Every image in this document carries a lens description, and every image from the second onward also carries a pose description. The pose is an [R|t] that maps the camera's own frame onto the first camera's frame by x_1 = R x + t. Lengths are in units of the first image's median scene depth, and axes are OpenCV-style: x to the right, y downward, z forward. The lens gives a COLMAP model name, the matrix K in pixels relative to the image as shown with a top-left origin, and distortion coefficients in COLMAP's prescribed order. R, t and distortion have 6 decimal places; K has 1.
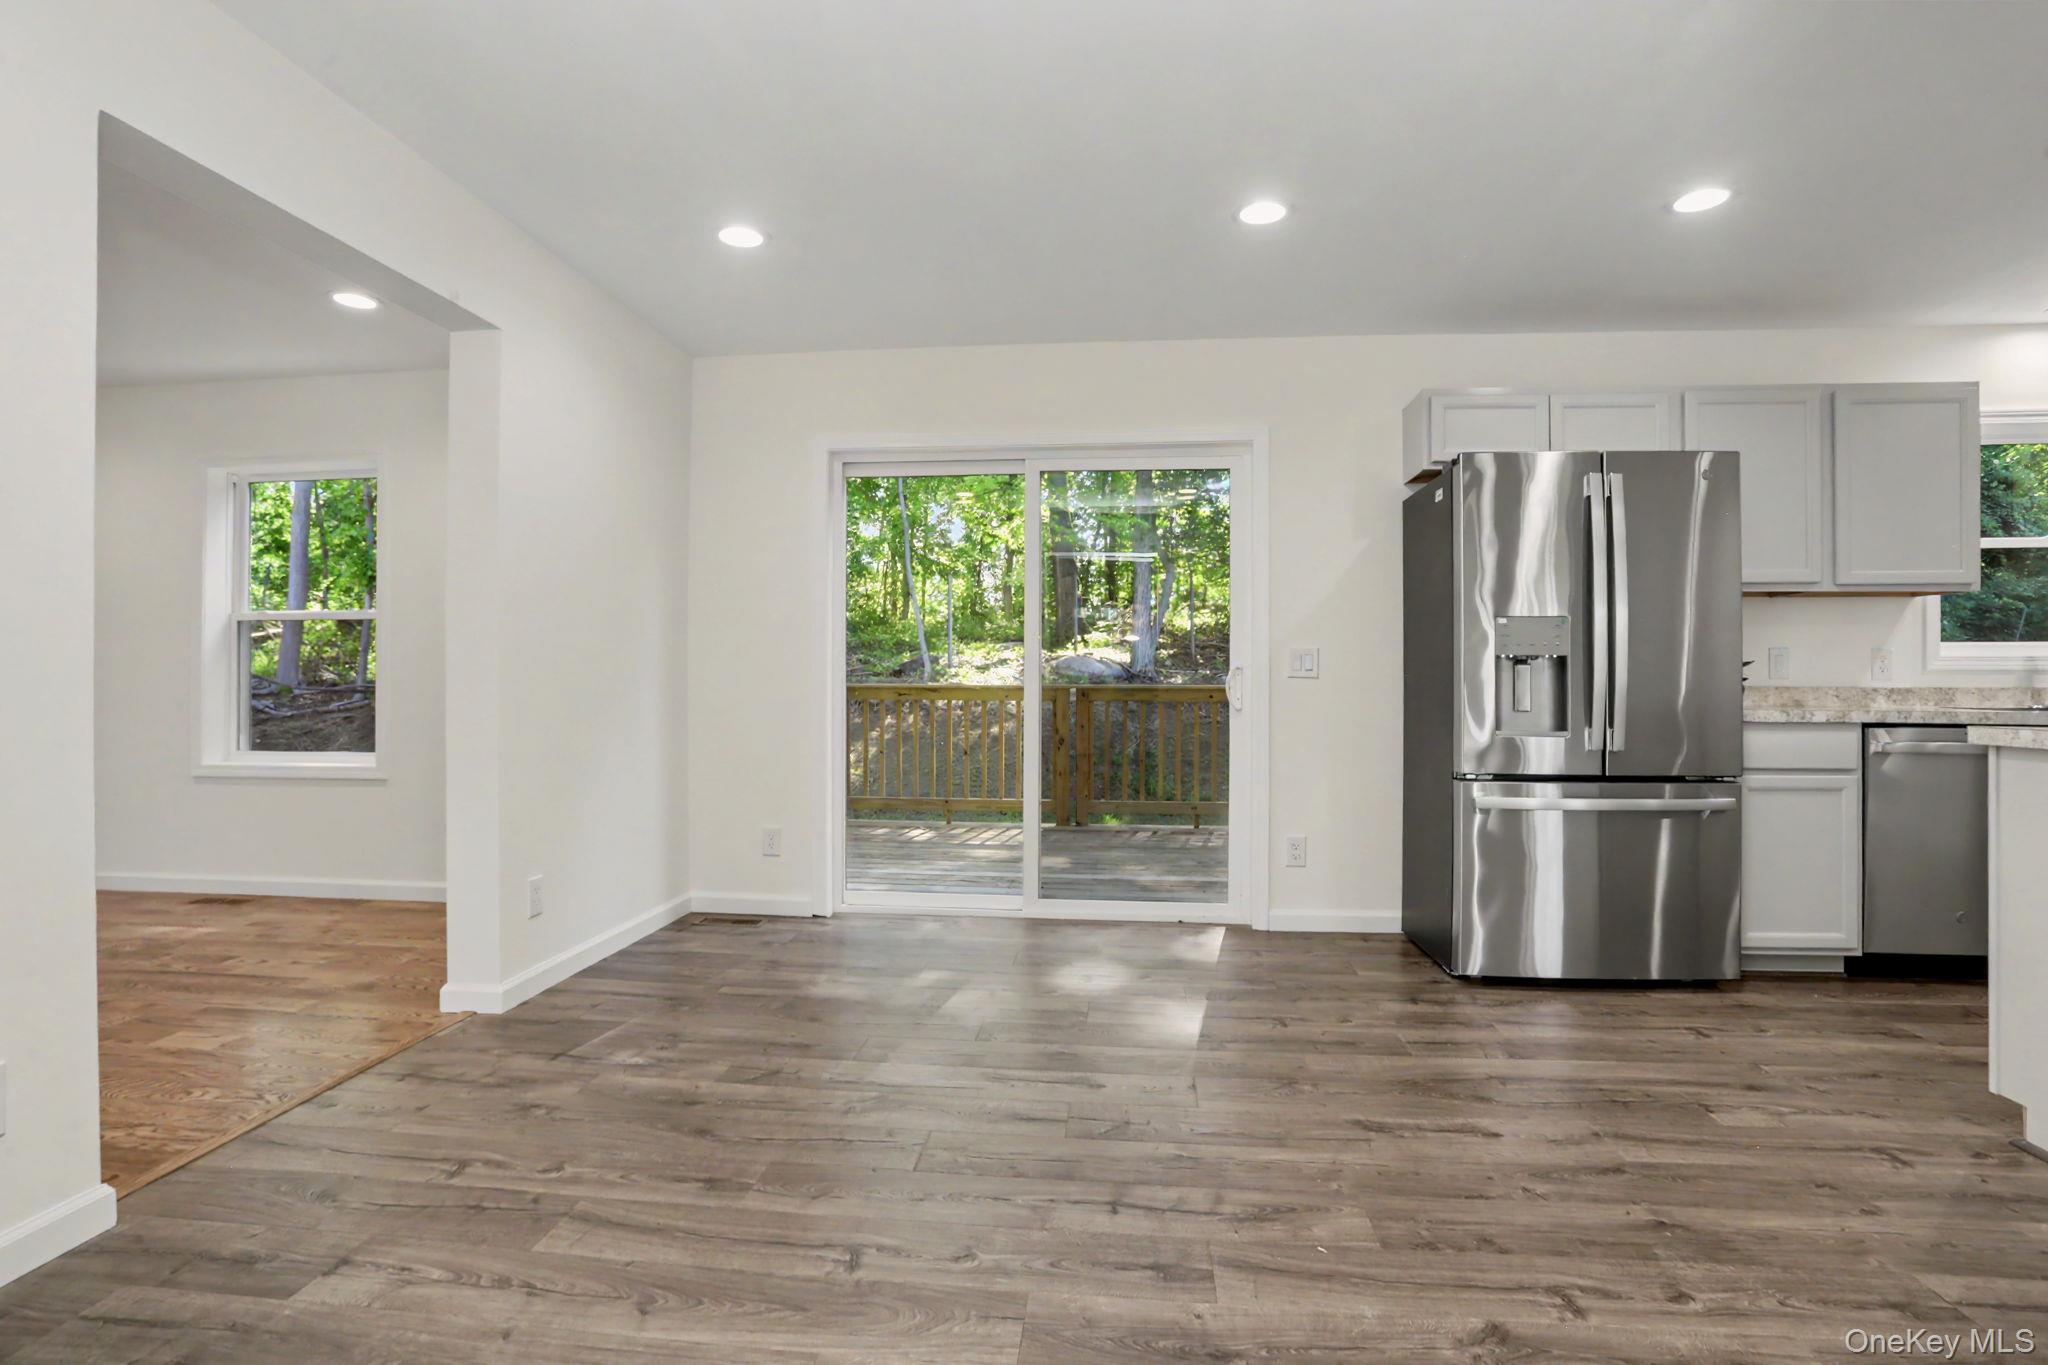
lens RADIAL K [[1042.0, 0, 993.0], [0, 1042.0, 688.9], [0, 0, 1]] dist [-0.059256, 0.027145]
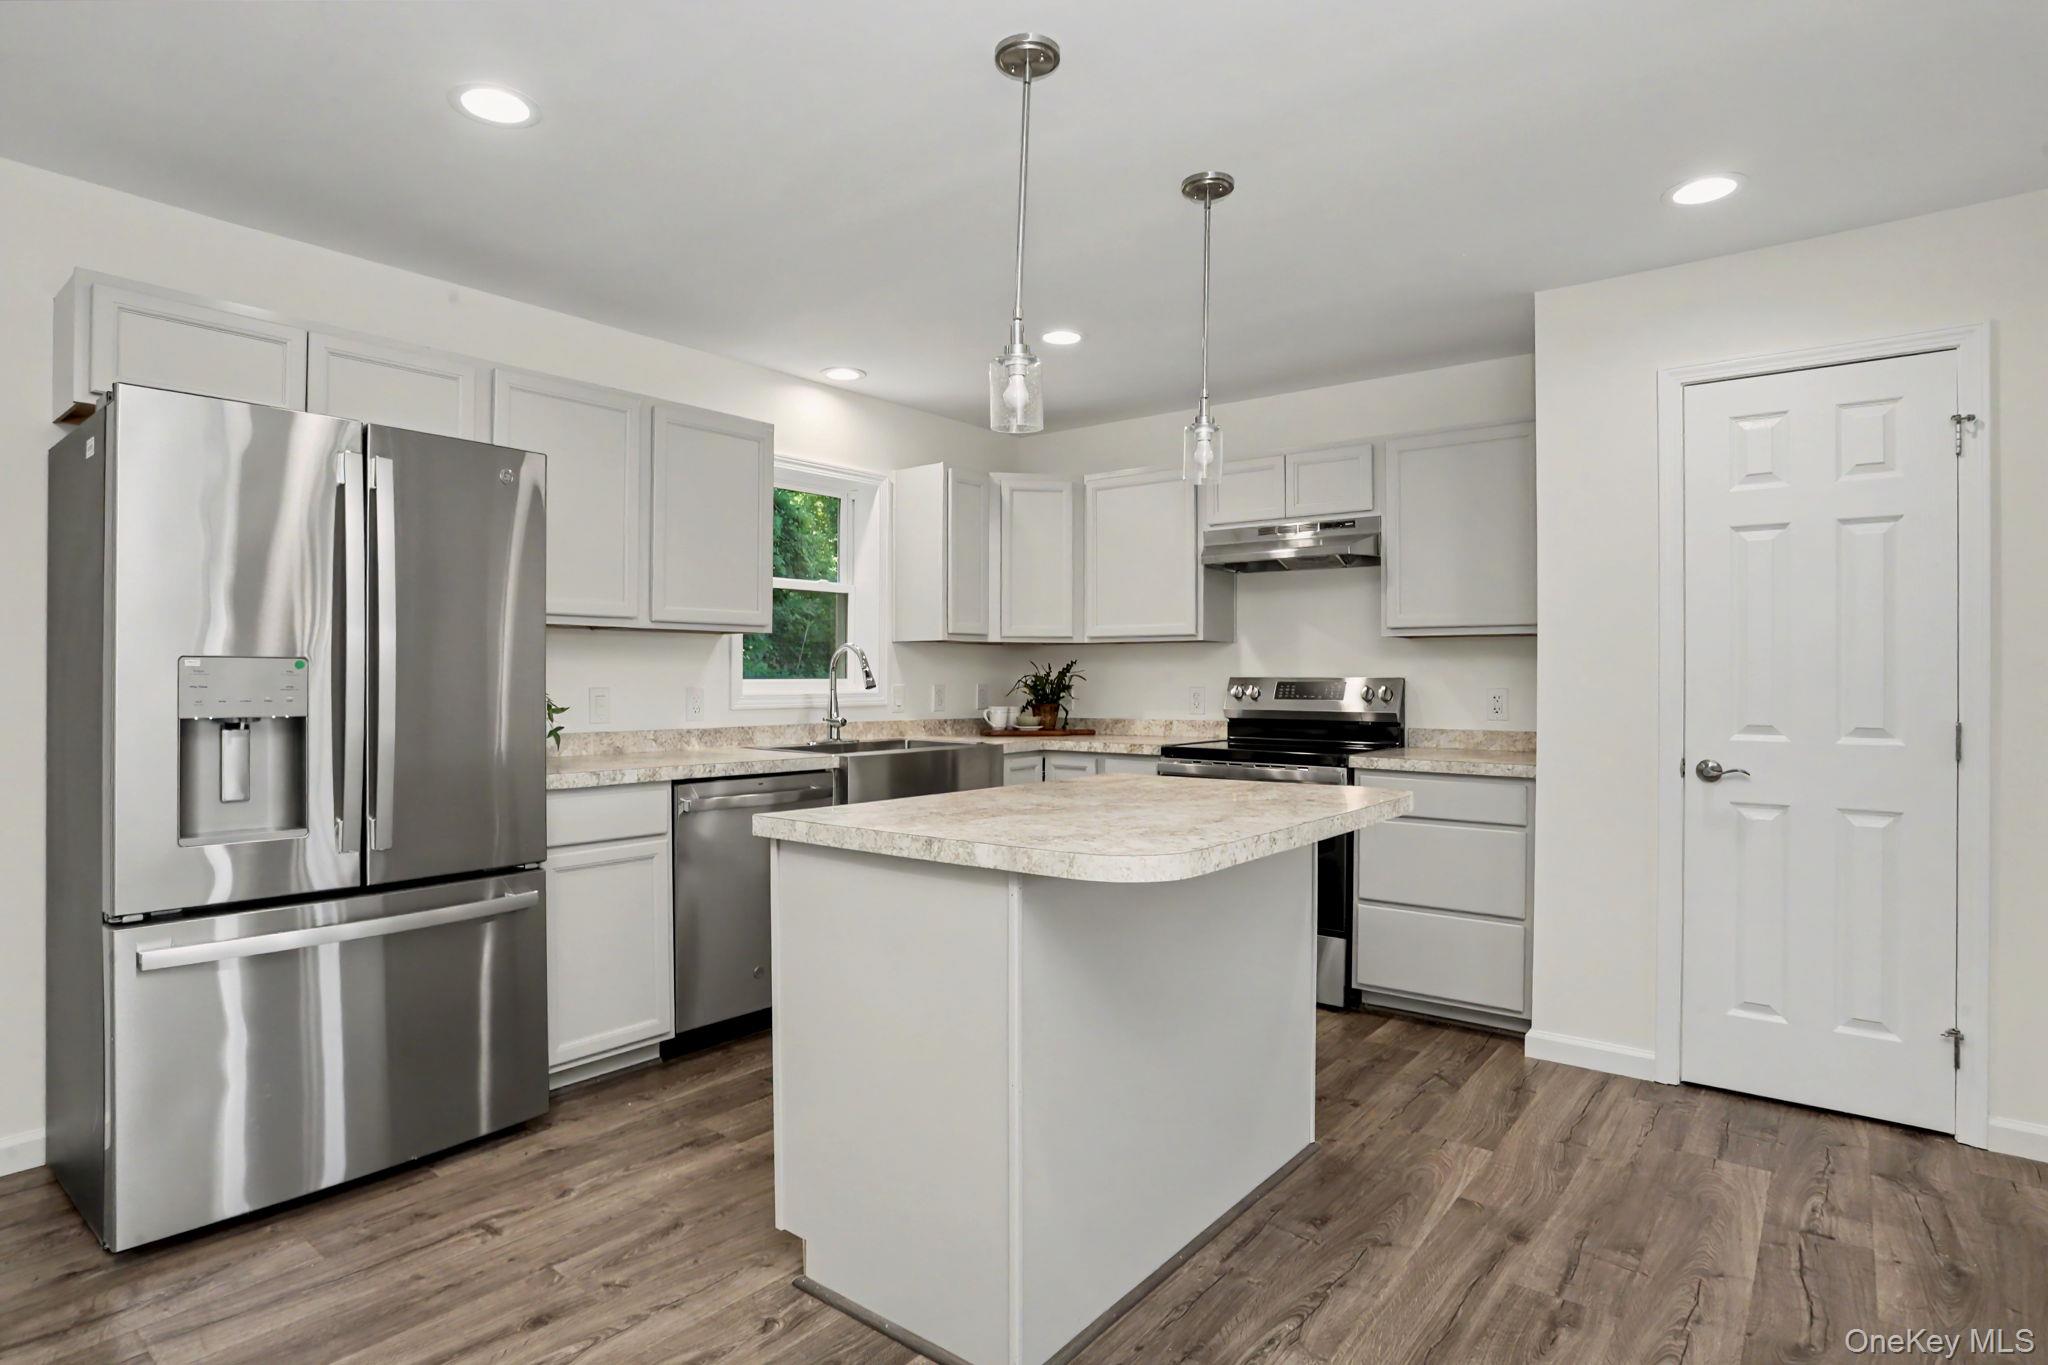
lens RADIAL K [[1042.0, 0, 993.0], [0, 1042.0, 688.9], [0, 0, 1]] dist [-0.059256, 0.027145]
pose [[0.563483, -0.014516, 0.826000, 0.262574], [-0.000782, 0.999836, 0.018104, -0.063328], [-0.826127, -0.010847, 0.563380, 0.249104]]
